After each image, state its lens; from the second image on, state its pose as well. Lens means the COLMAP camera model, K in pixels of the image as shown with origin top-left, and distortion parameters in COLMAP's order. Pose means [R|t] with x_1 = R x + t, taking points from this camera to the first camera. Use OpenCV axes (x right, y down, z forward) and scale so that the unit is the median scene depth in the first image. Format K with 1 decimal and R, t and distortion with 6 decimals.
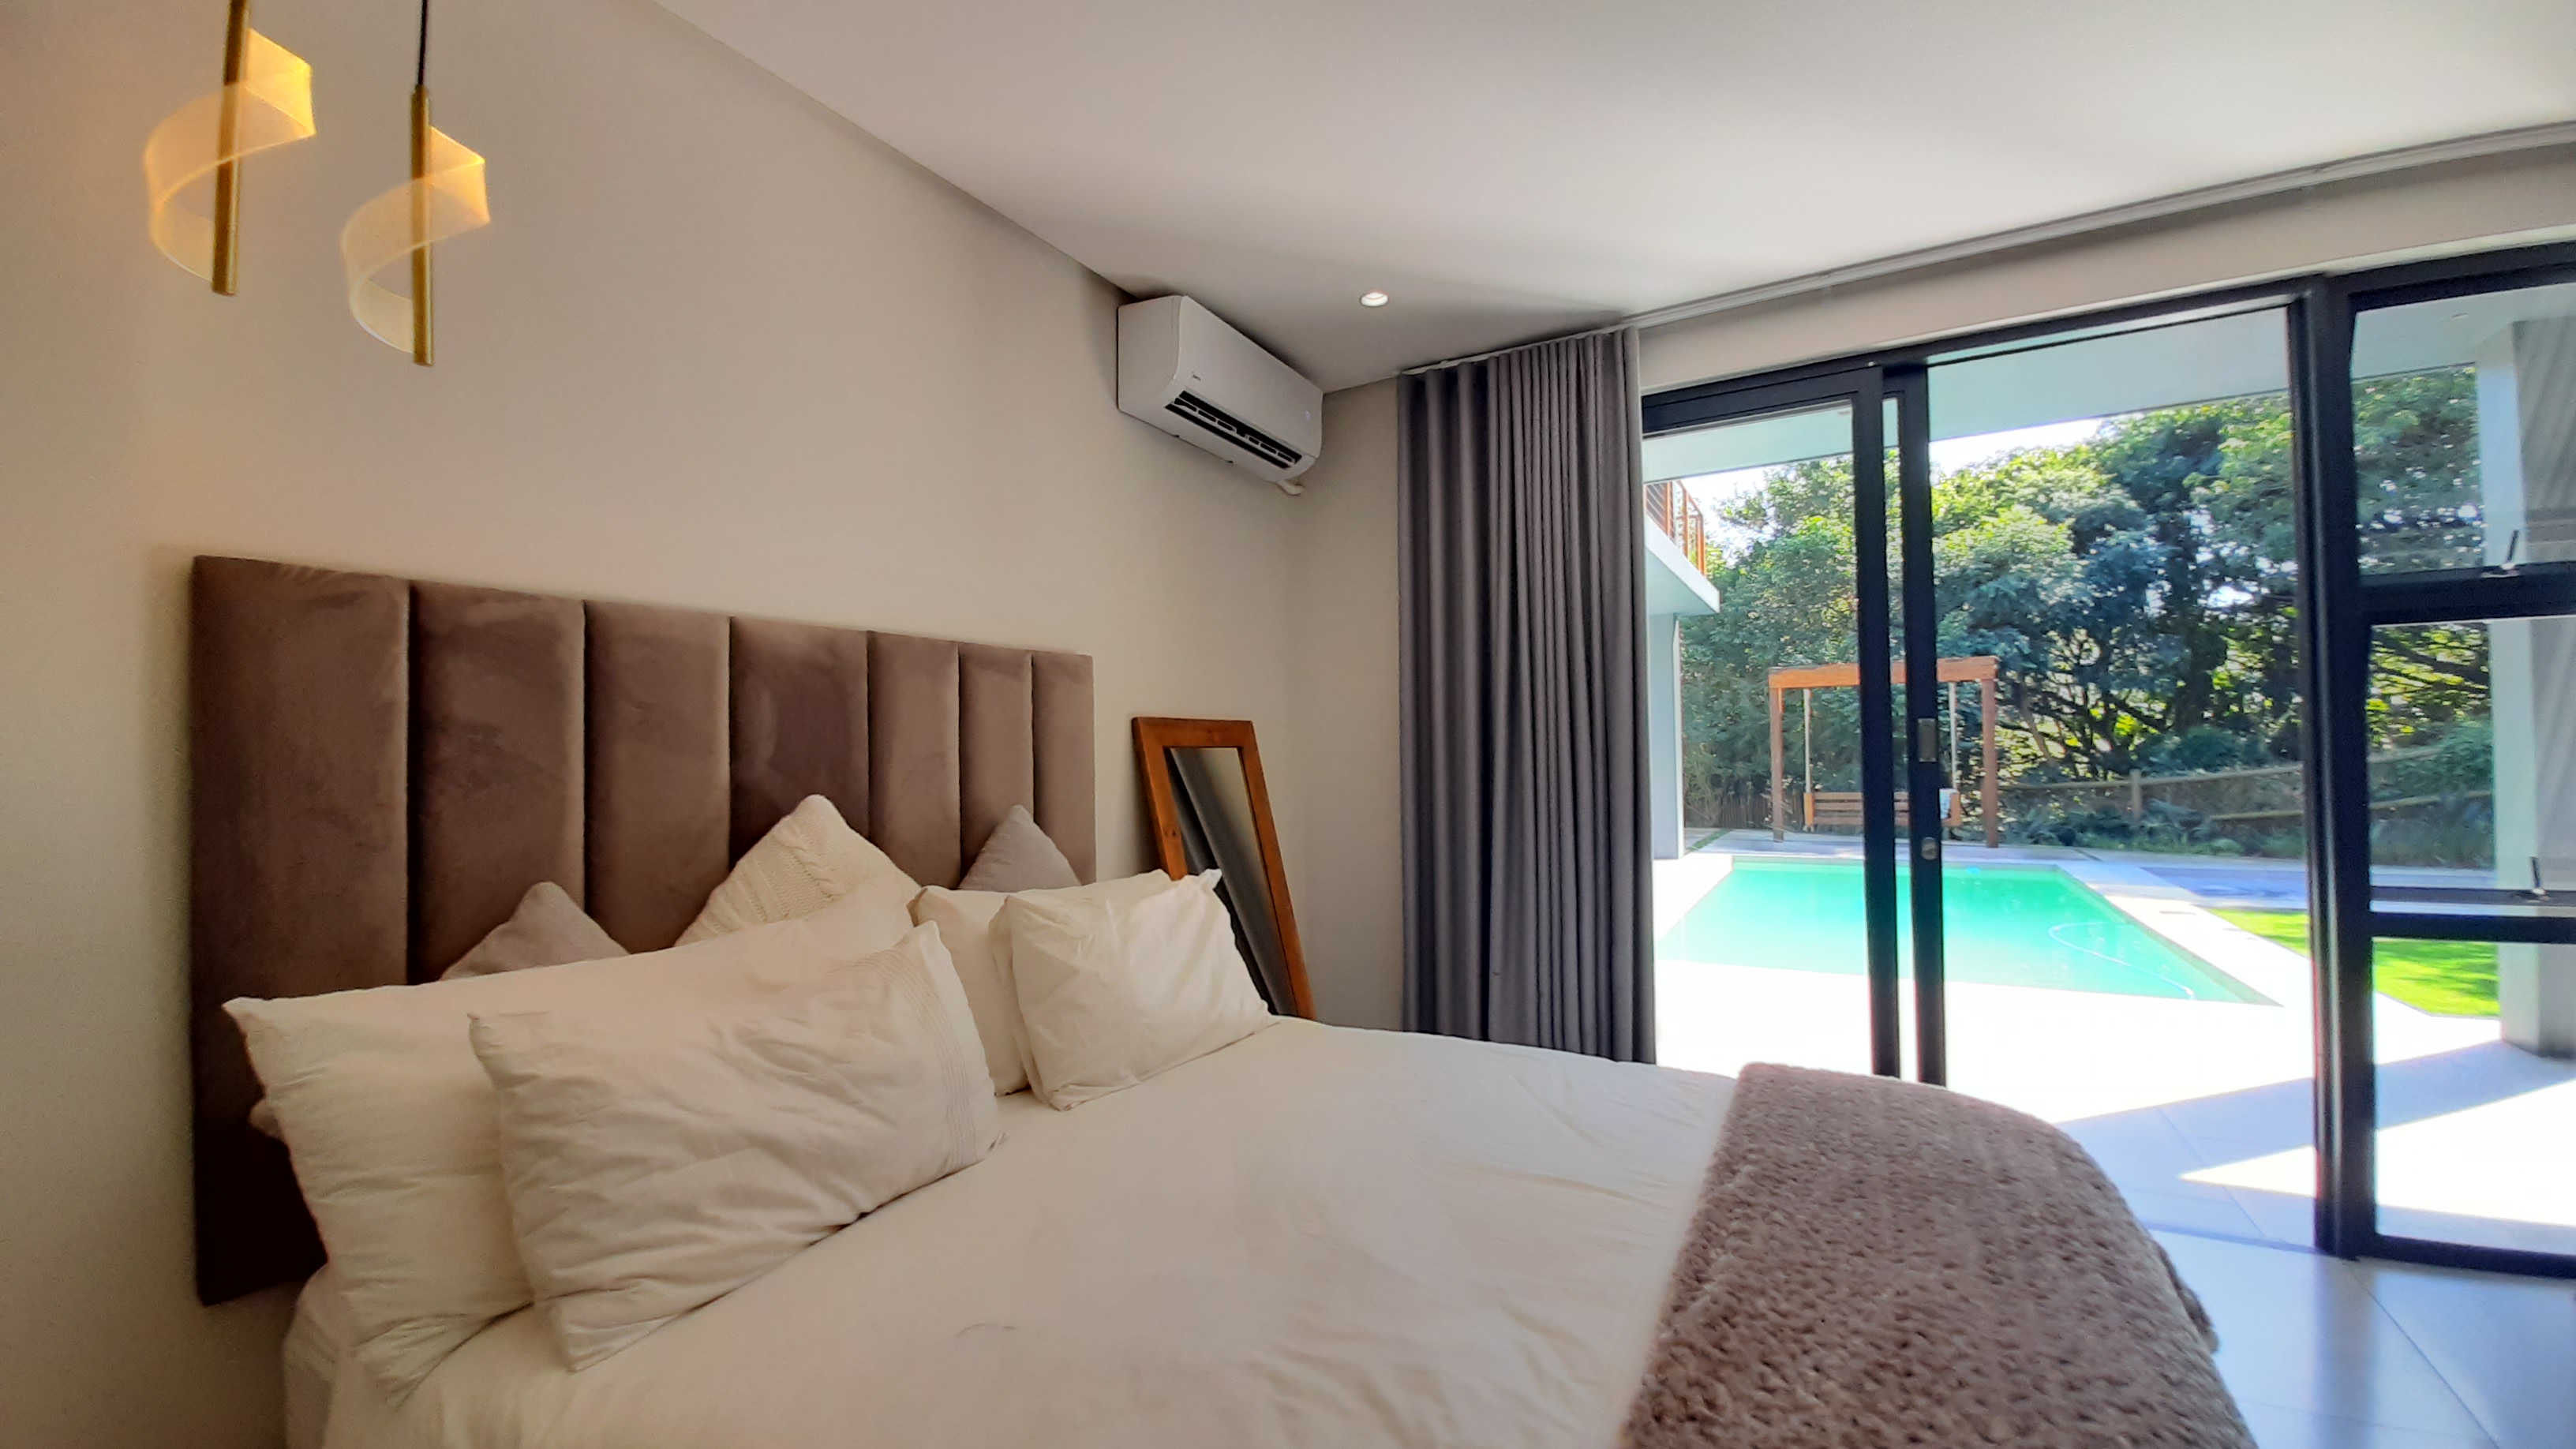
lens RADIAL K [[1003.2, 0, 1290.4], [0, 1003.2, 745.2], [0, 0, 1]] dist [0.013499, -0.013775]
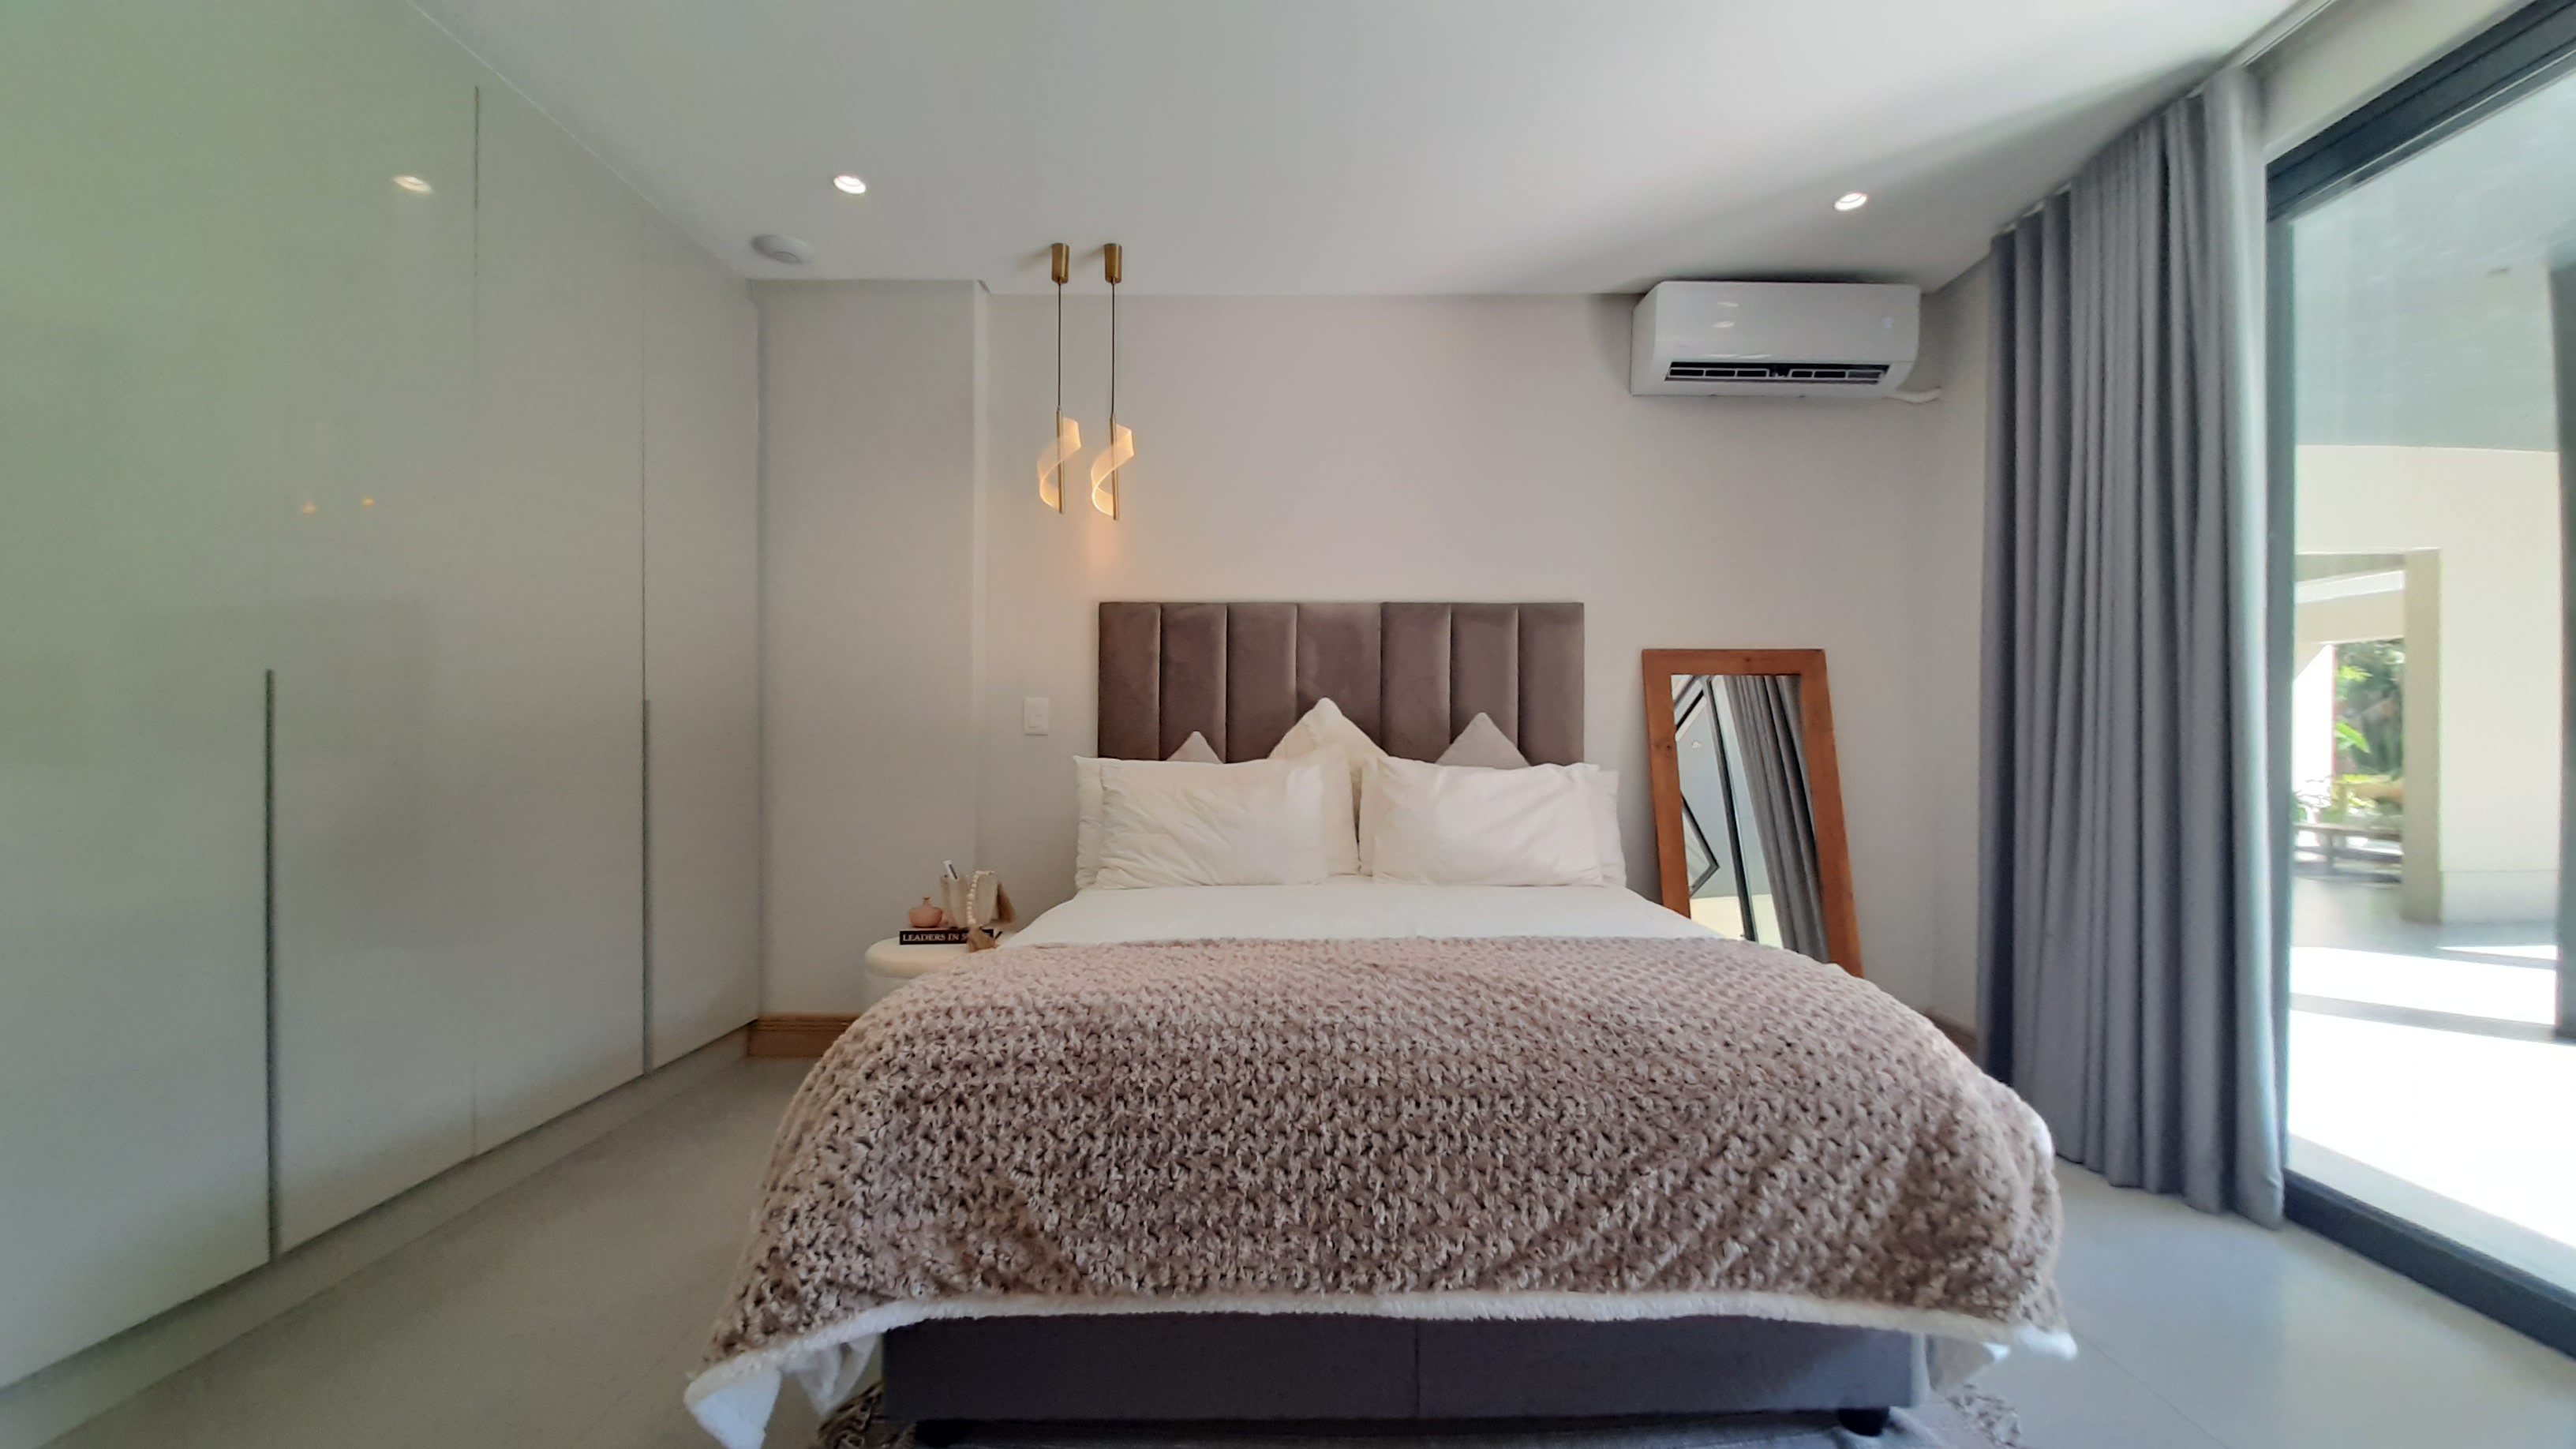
lens RADIAL K [[1003.2, 0, 1290.4], [0, 1003.2, 745.2], [0, 0, 1]] dist [0.013499, -0.013775]
pose [[0.484852, 0.023794, -0.874273, 0.915745], [-0.005376, 0.999692, 0.024226, 0.078157], [0.874580, -0.007046, 0.484830, 0.074828]]
